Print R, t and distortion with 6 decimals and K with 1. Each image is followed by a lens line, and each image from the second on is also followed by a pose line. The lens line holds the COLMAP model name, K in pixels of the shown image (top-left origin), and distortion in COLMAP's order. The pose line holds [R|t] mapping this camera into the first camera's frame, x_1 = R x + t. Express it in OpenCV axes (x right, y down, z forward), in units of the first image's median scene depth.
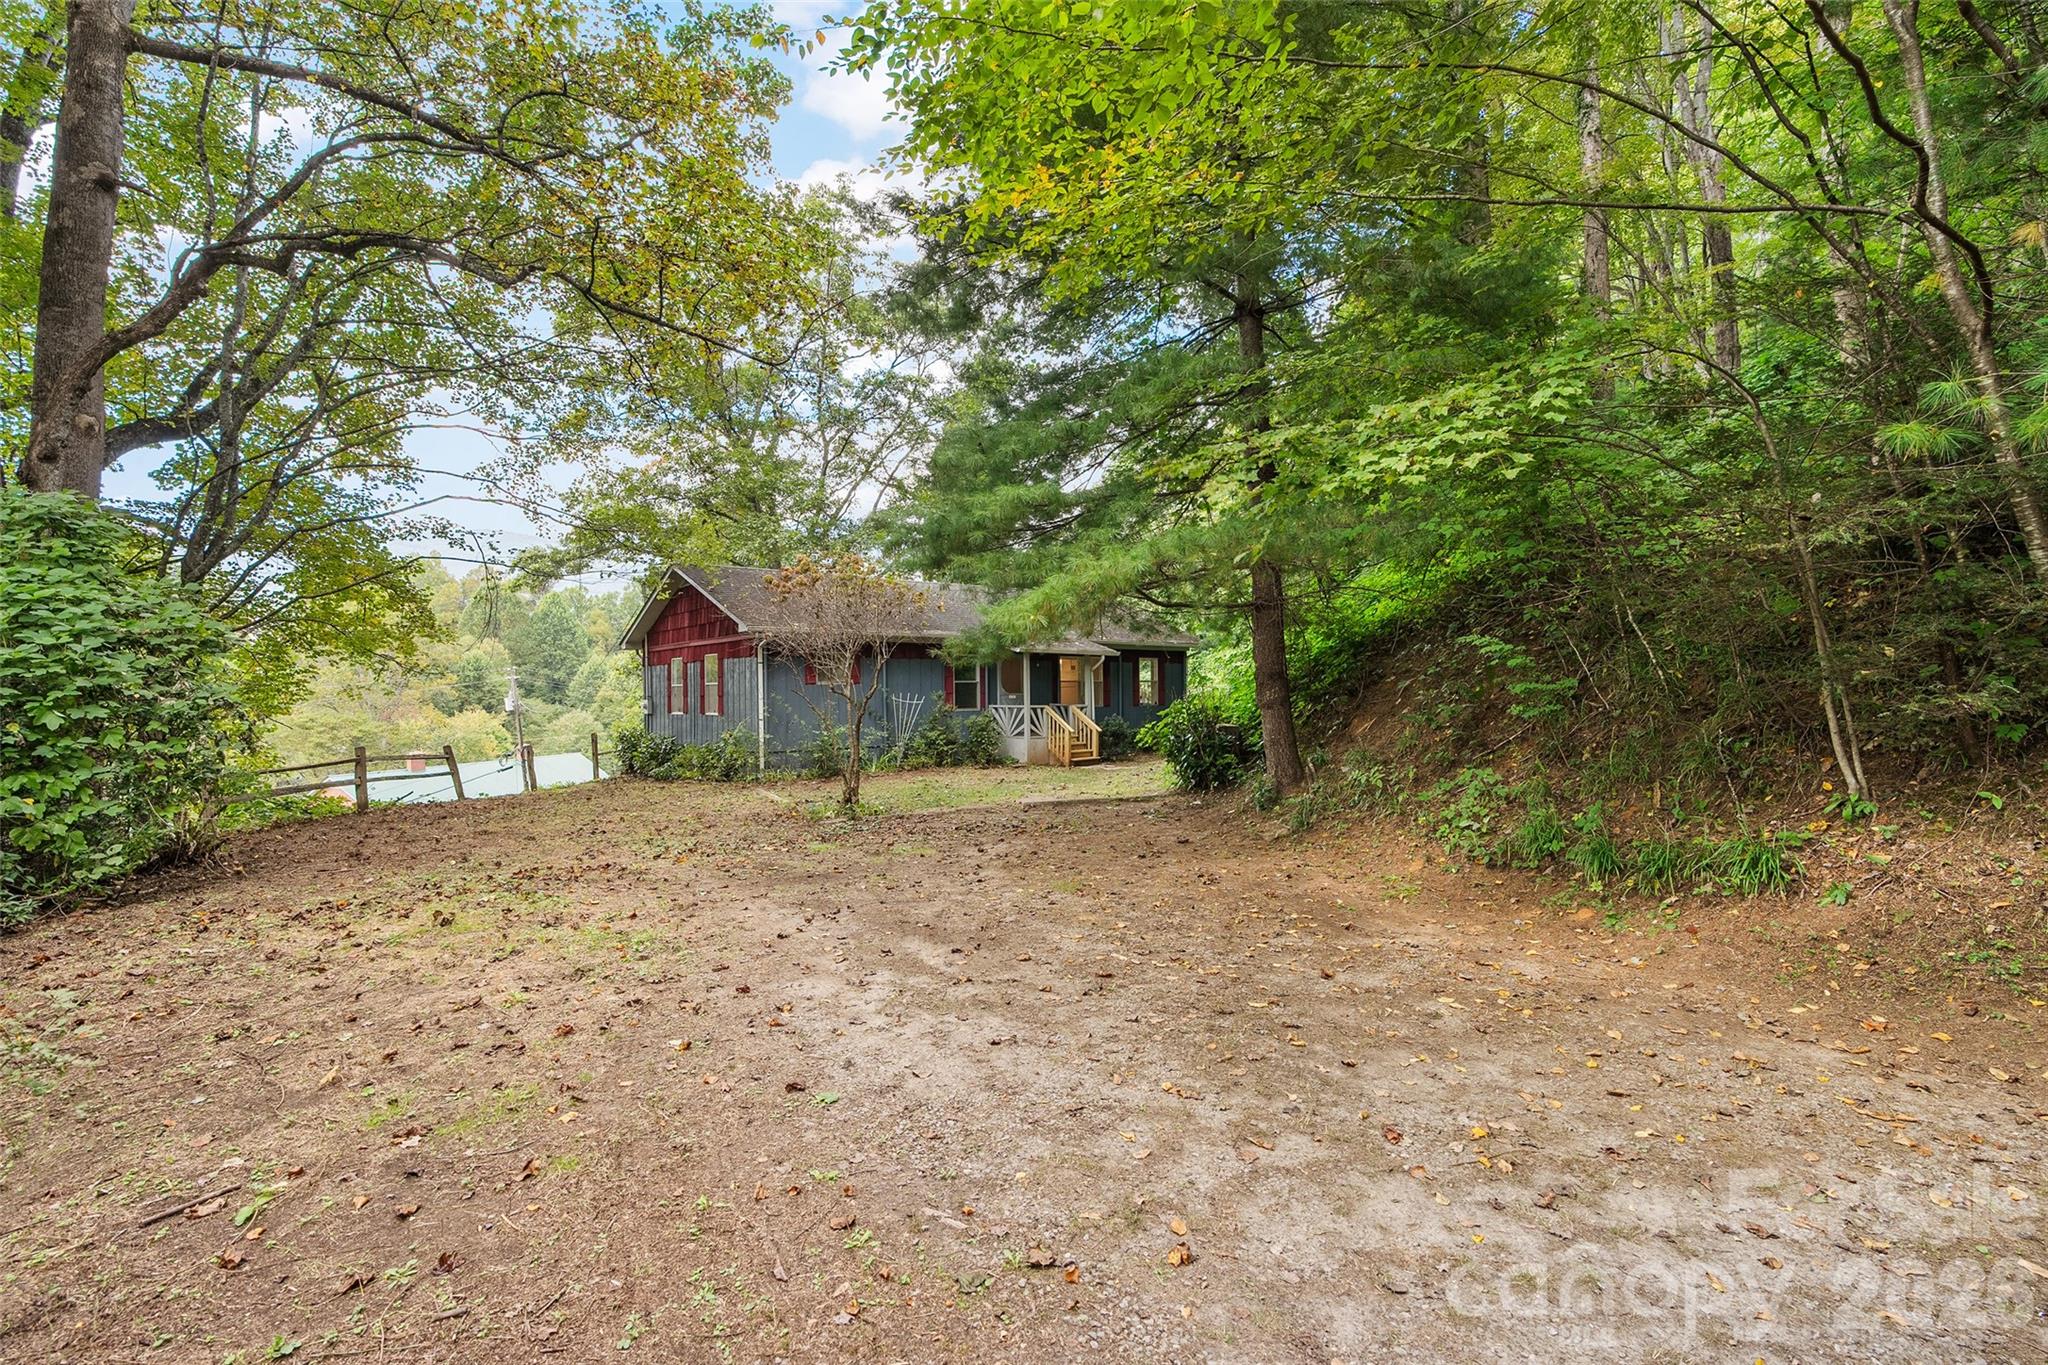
lens RADIAL K [[927.2, 0, 1034.2], [0, 927.2, 687.4], [0, 0, 1]] dist [0.003584, 0.000279]
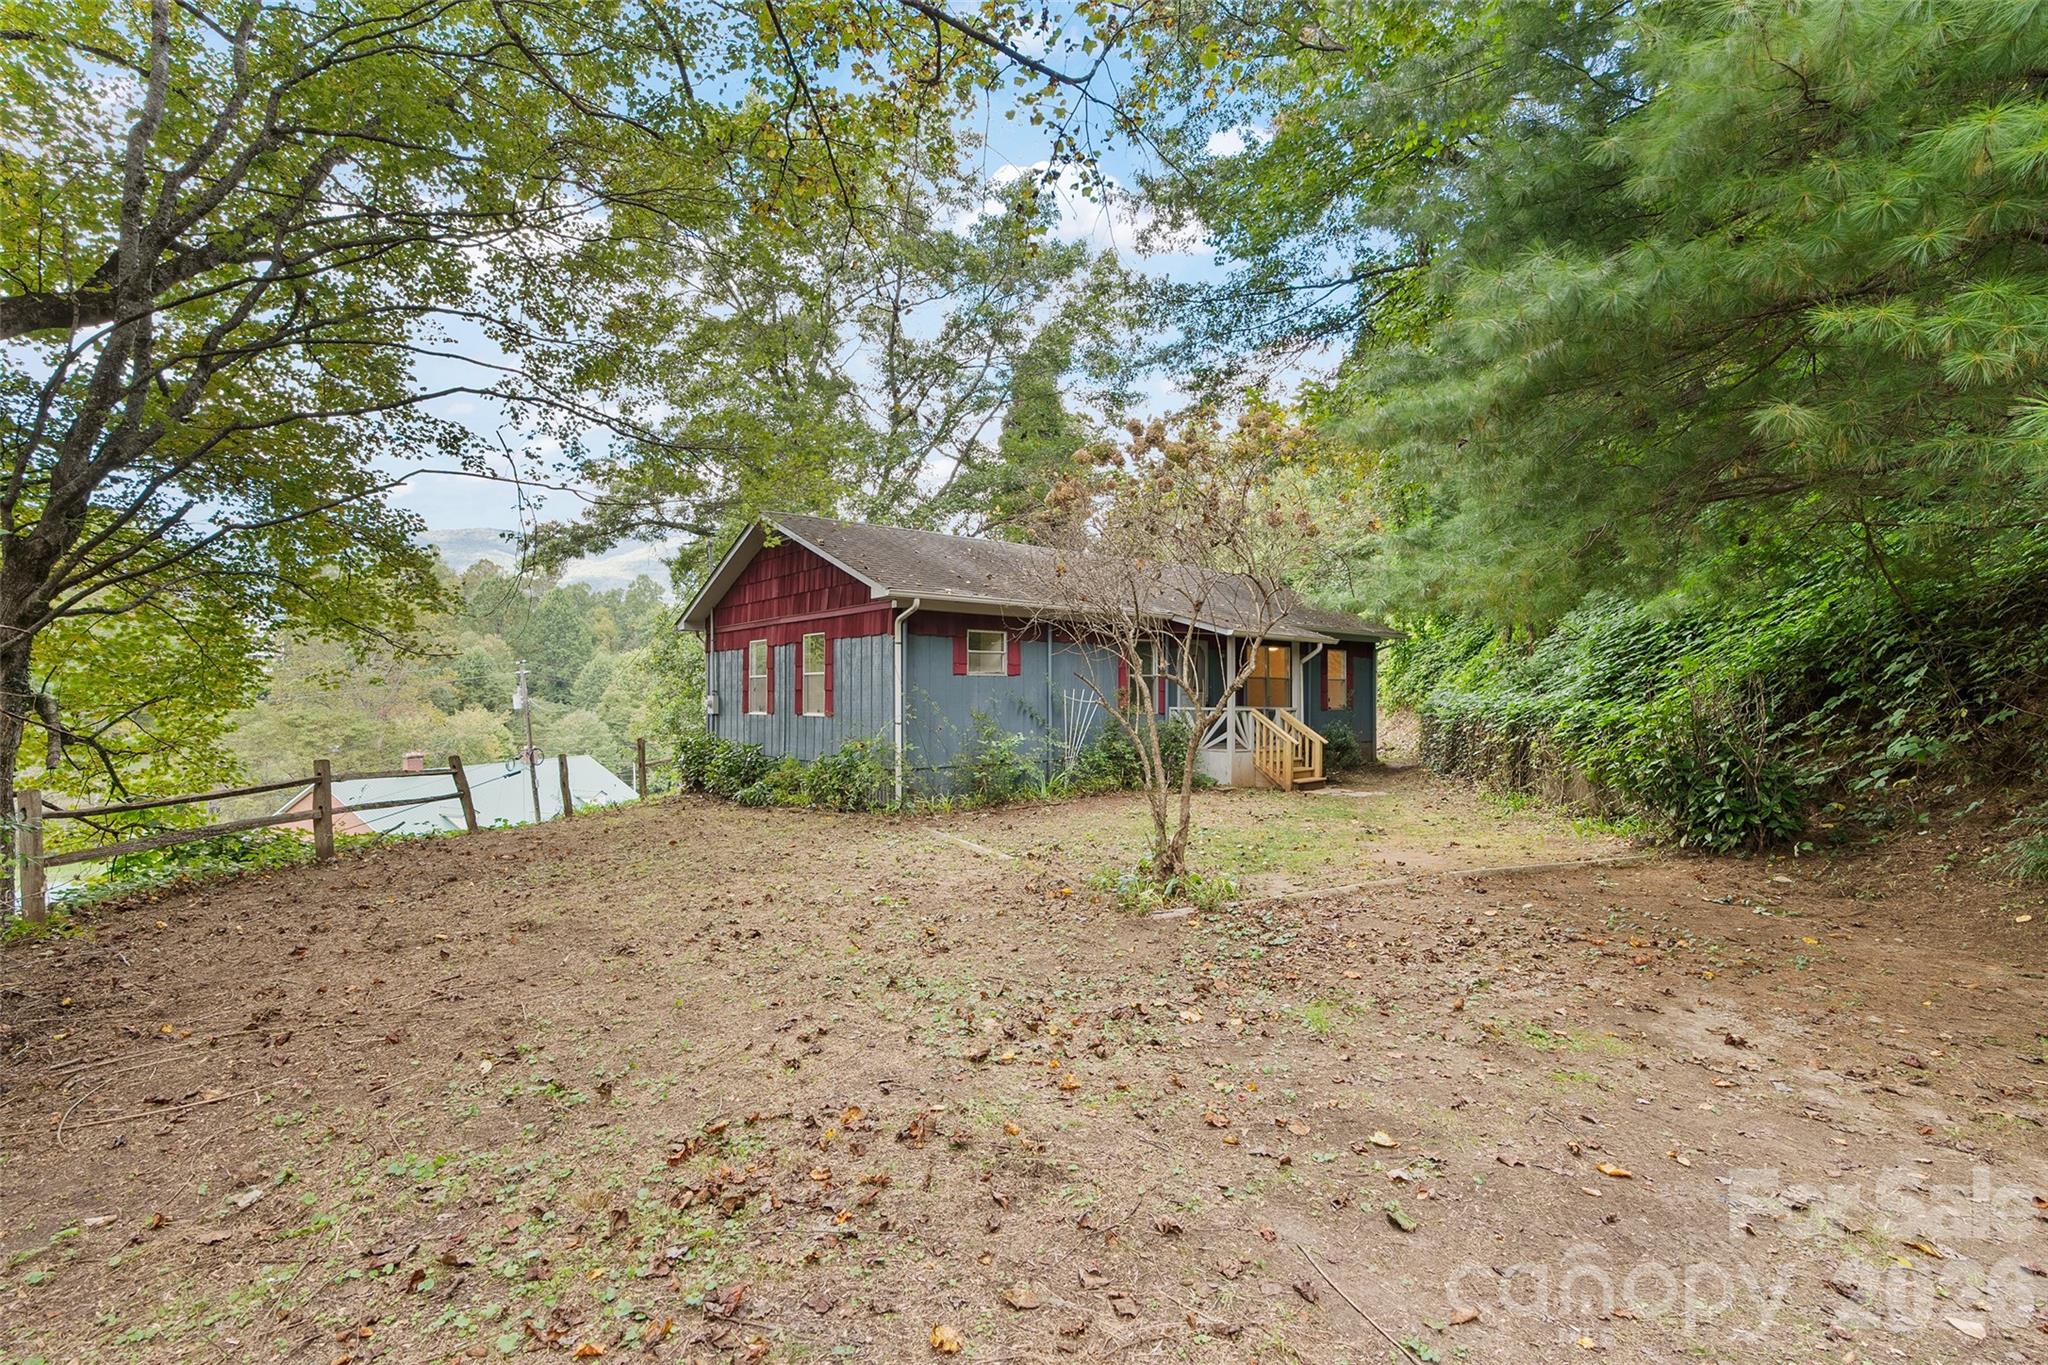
lens RADIAL K [[927.2, 0, 1027.4], [0, 927.2, 683.6], [0, 0, 1]] dist [0.003584, 0.000279]
pose [[0.999930, 0.010599, -0.005241, -0.164174], [-0.010647, 0.999902, -0.009057, 0.008503], [0.005144, 0.009112, 0.999945, 0.250805]]
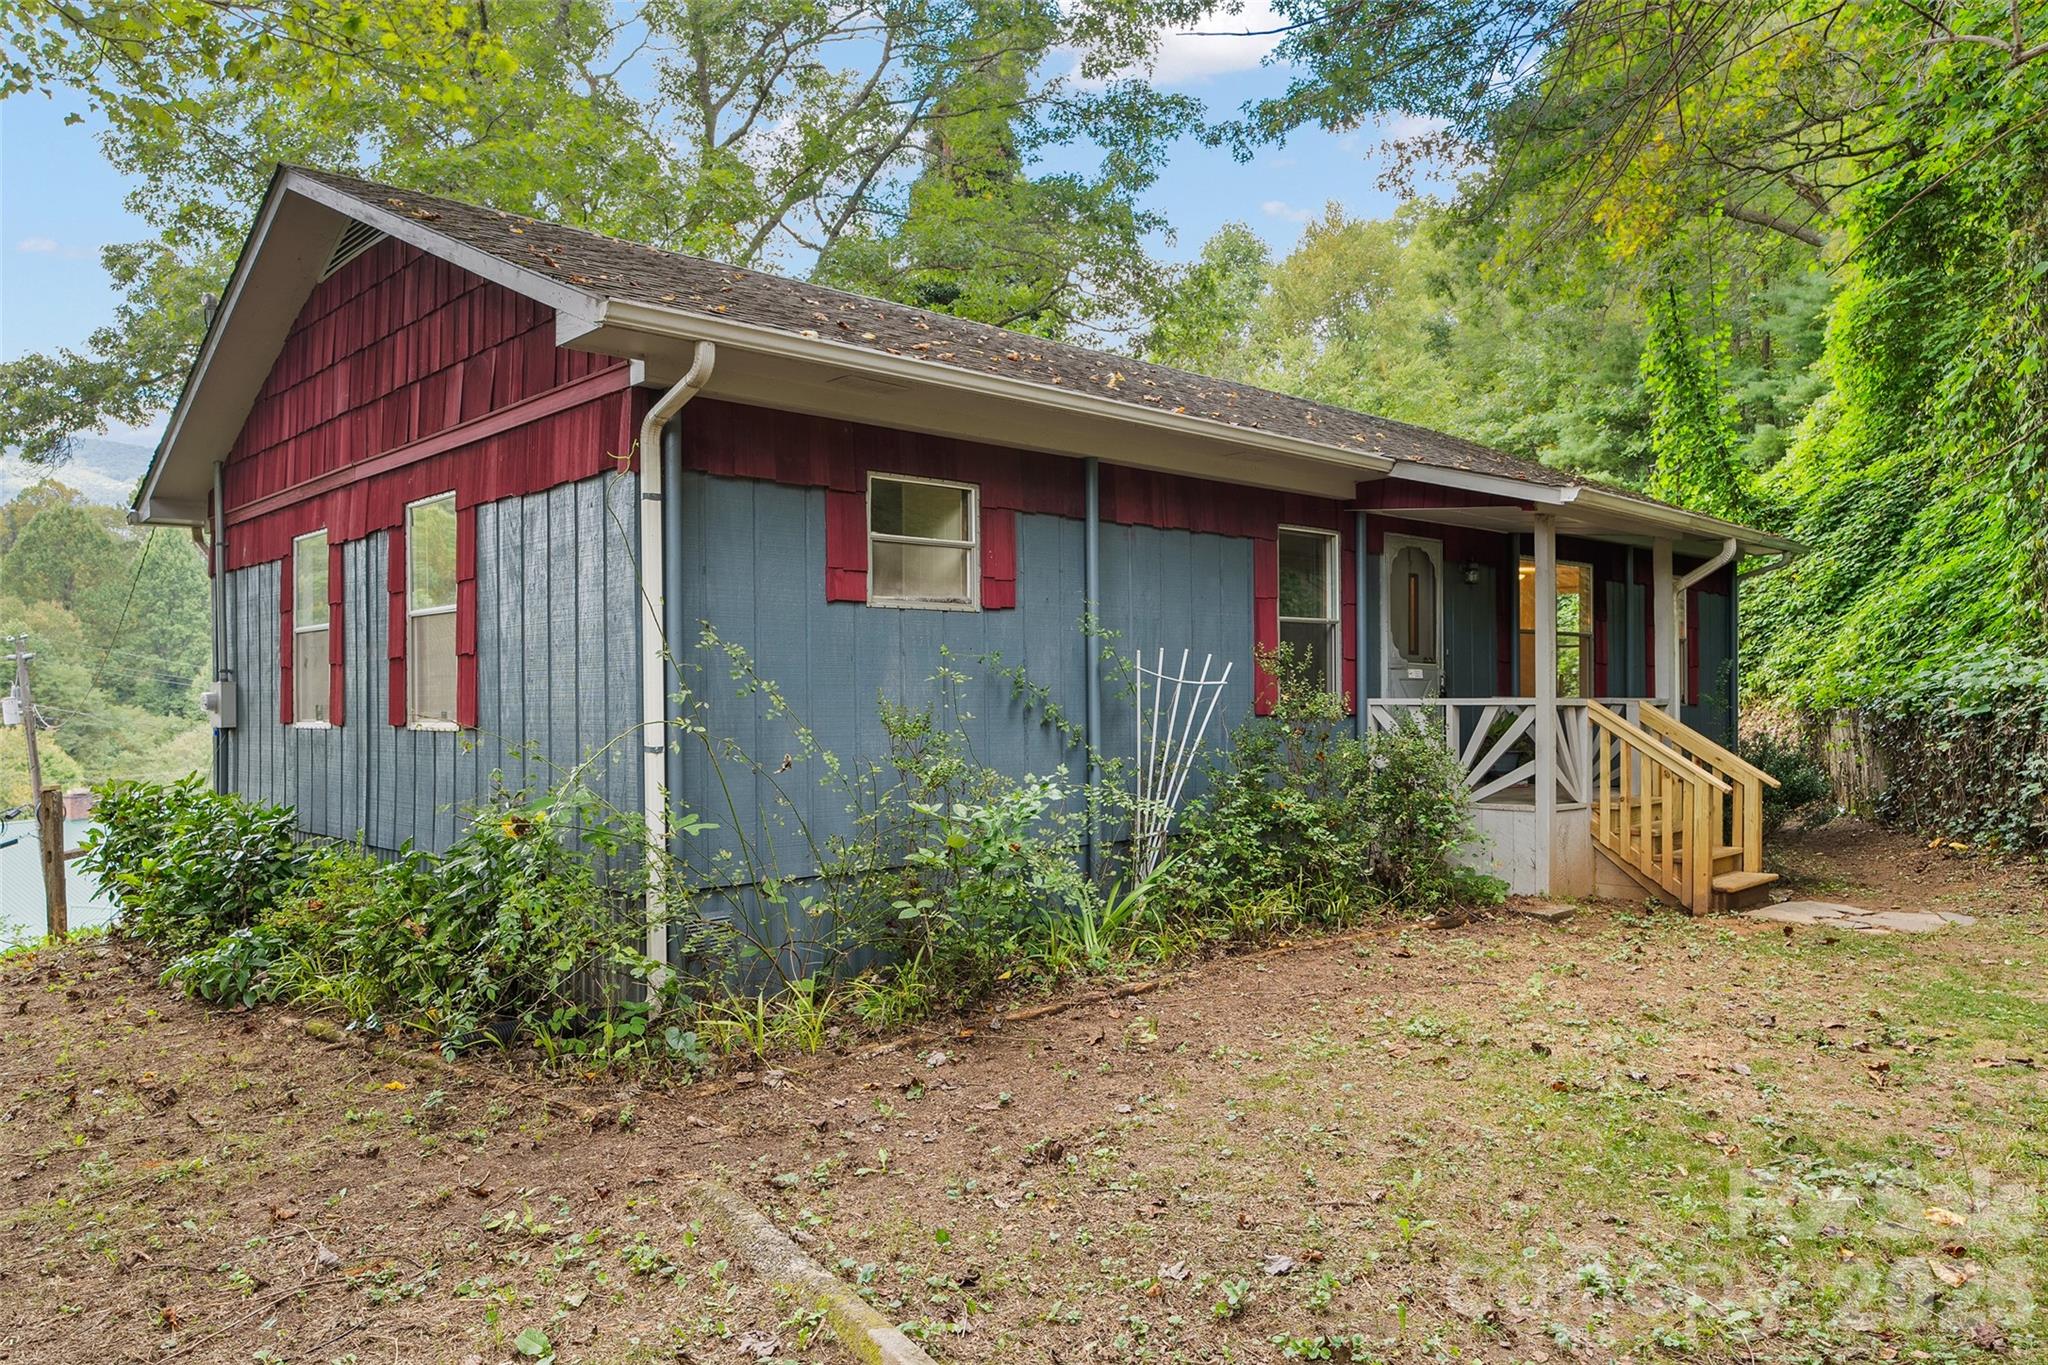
lens RADIAL K [[1424.1, 0, 1011.5], [0, 1424.1, 692.4], [0, 0, 1]] dist [0.013319, 0.002933]
pose [[0.998980, 0.002757, 0.045078, -0.190174], [-0.002767, 0.999996, 0.000155, 0.017646], [-0.045077, -0.000279, 0.998983, 0.553850]]
